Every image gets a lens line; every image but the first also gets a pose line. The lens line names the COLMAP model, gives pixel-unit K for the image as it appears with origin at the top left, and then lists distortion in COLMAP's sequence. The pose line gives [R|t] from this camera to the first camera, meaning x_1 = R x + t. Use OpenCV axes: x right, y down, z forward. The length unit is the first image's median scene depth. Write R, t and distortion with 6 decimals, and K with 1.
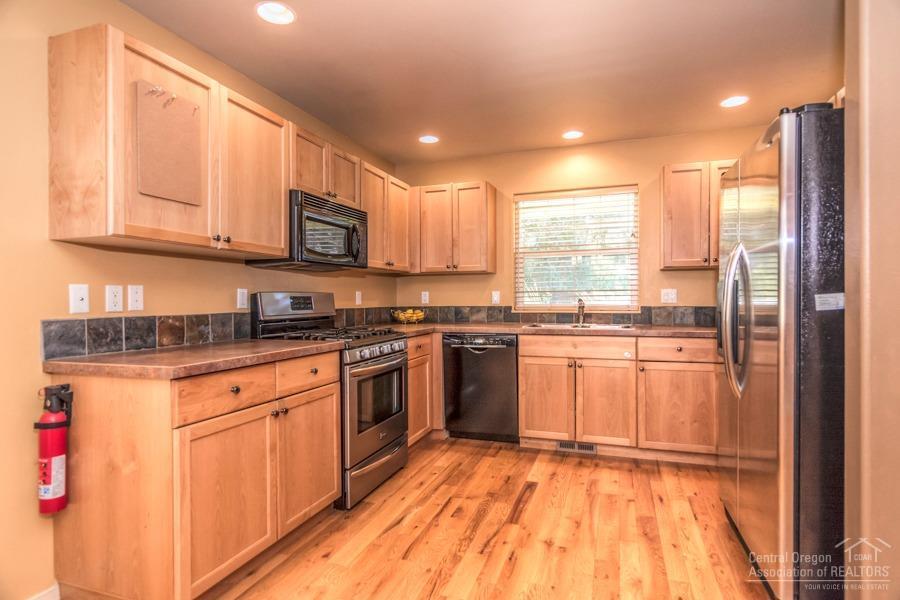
lens RADIAL K [[476.3, 0, 452.0], [0, 476.3, 301.9], [0, 0, 1]] dist [-0.003367, 0.001469]
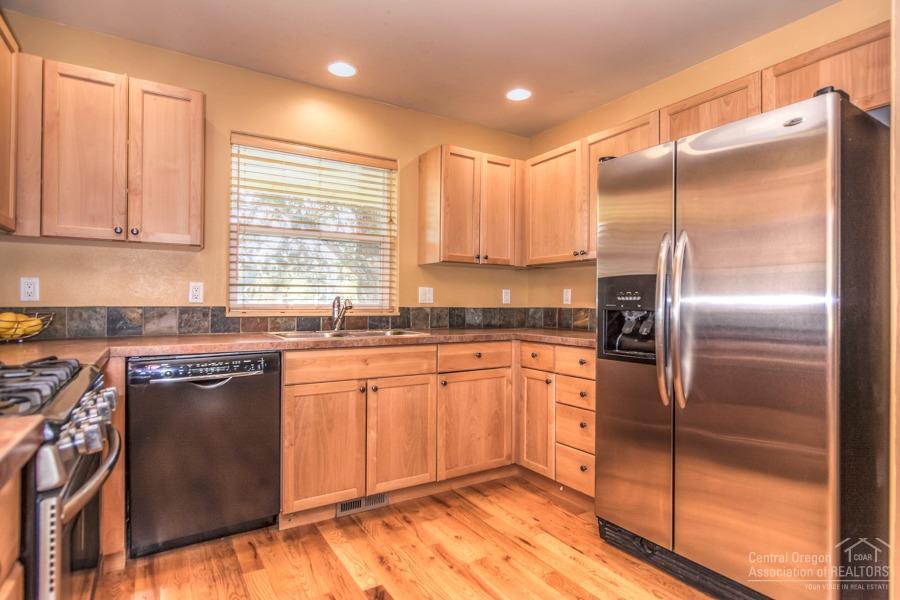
lens RADIAL K [[476.3, 0, 456.2], [0, 476.3, 300.6], [0, 0, 1]] dist [-0.003367, 0.001469]
pose [[0.624688, 0.013003, 0.780767, -0.223937], [-0.002489, 0.999889, -0.014662, 0.011677], [-0.780871, 0.007216, 0.624651, 0.469882]]
